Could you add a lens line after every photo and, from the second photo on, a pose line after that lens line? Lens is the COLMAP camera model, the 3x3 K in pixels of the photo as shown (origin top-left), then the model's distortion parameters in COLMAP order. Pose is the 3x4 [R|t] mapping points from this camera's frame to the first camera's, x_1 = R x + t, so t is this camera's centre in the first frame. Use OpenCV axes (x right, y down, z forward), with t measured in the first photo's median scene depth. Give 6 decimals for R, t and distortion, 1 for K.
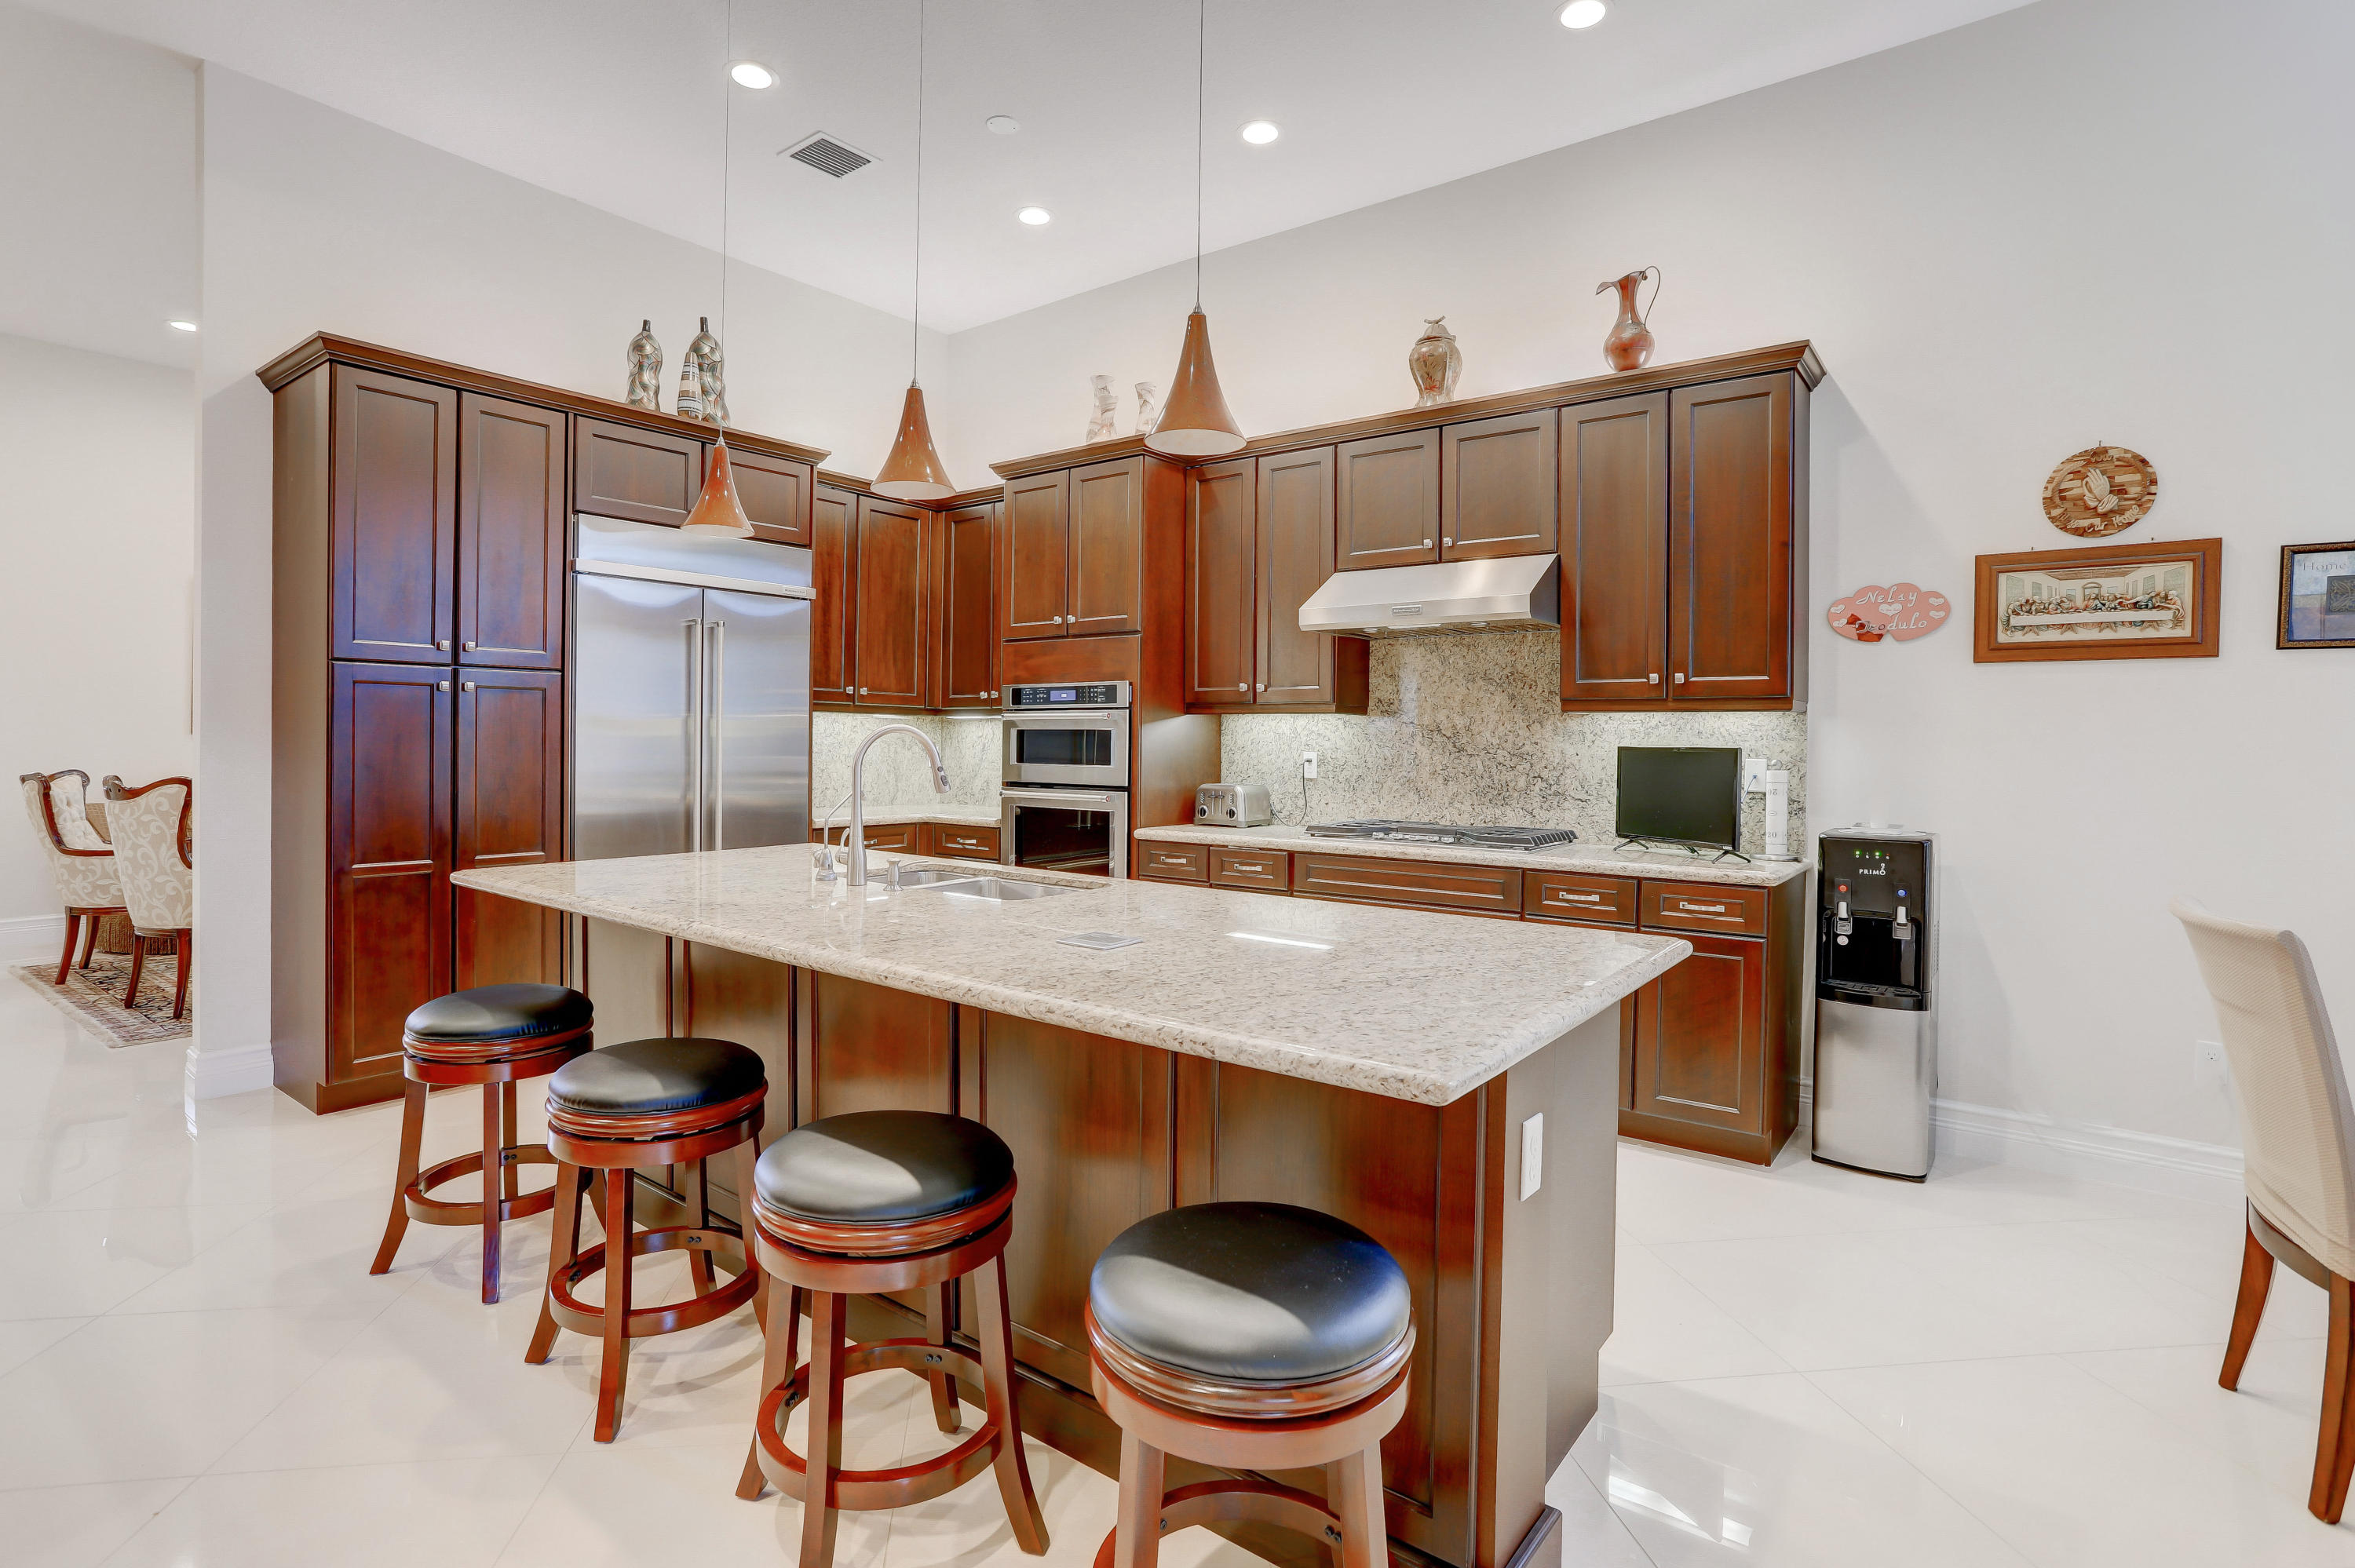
lens RADIAL K [[1147.6, 0, 1168.8], [0, 1147.6, 757.5], [0, 0, 1]] dist [-0.067035, 0.038574]
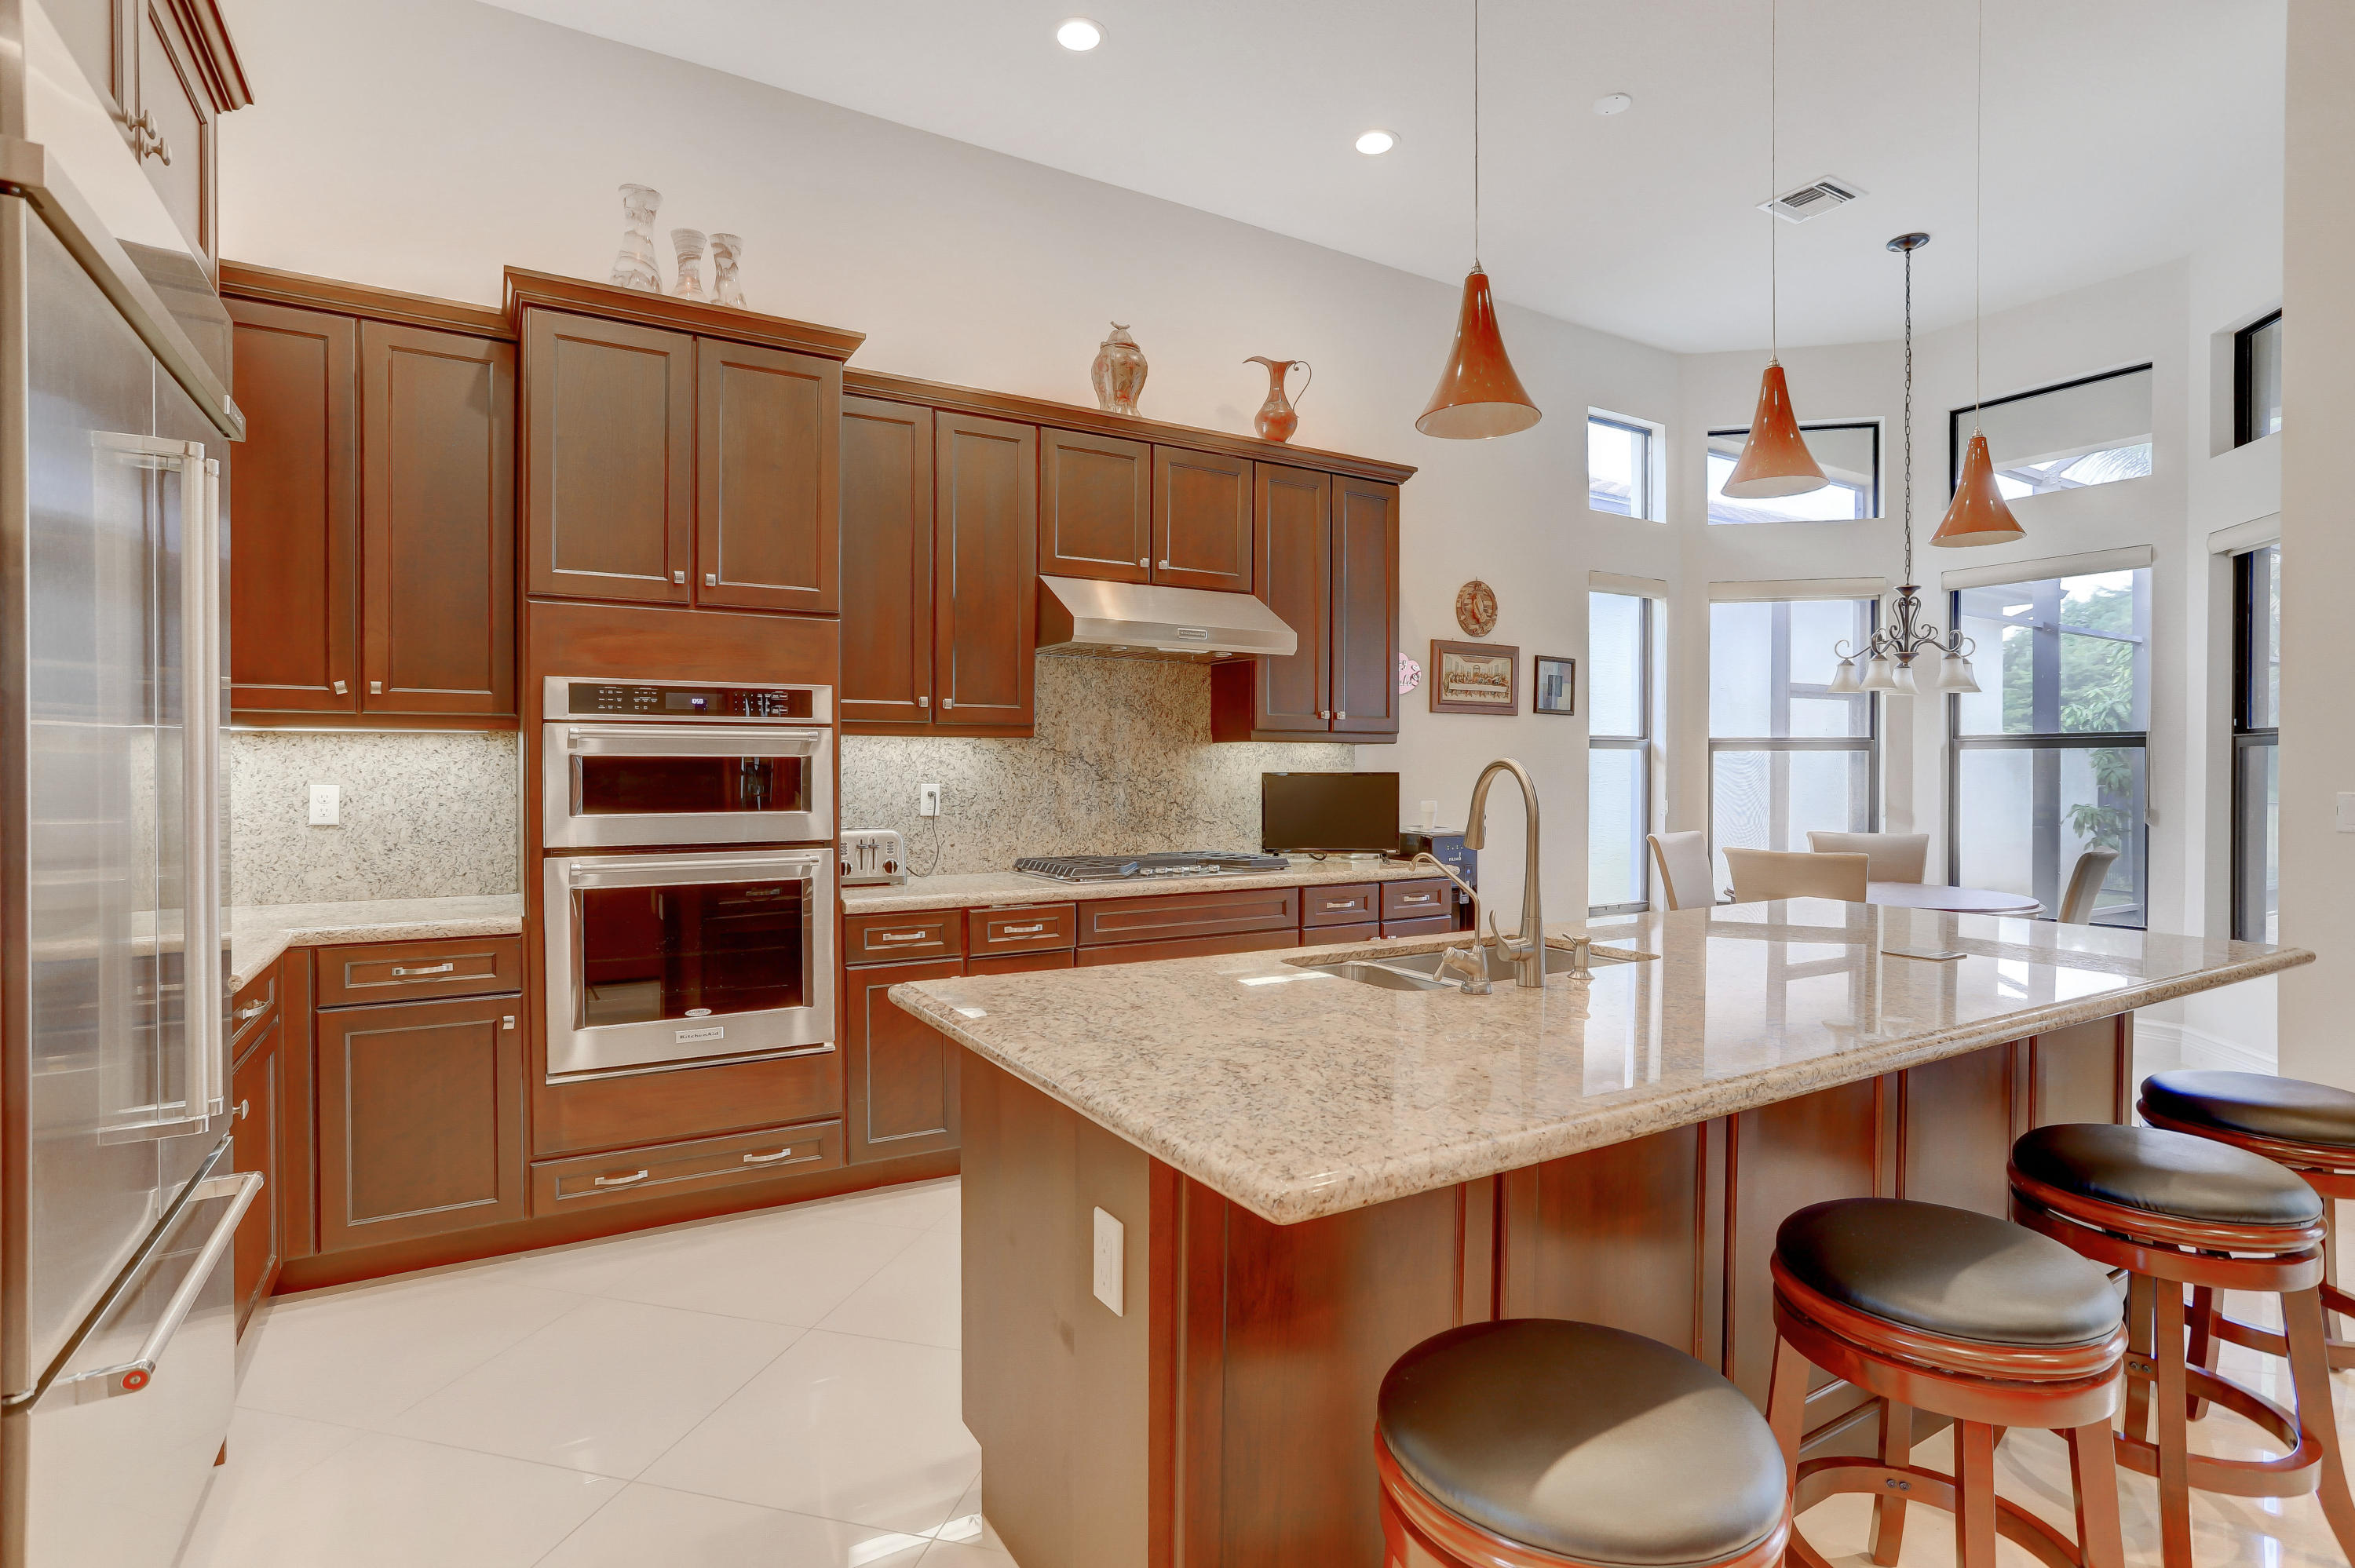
lens RADIAL K [[1144.2, 0, 1159.1], [0, 1144.2, 784.5], [0, 0, 1]] dist [-0.066956, 0.041459]
pose [[0.382520, -0.023928, 0.923637, -0.625174], [0.014286, 0.999698, 0.019982, -0.019885], [-0.923837, 0.005551, 0.382746, 0.596748]]
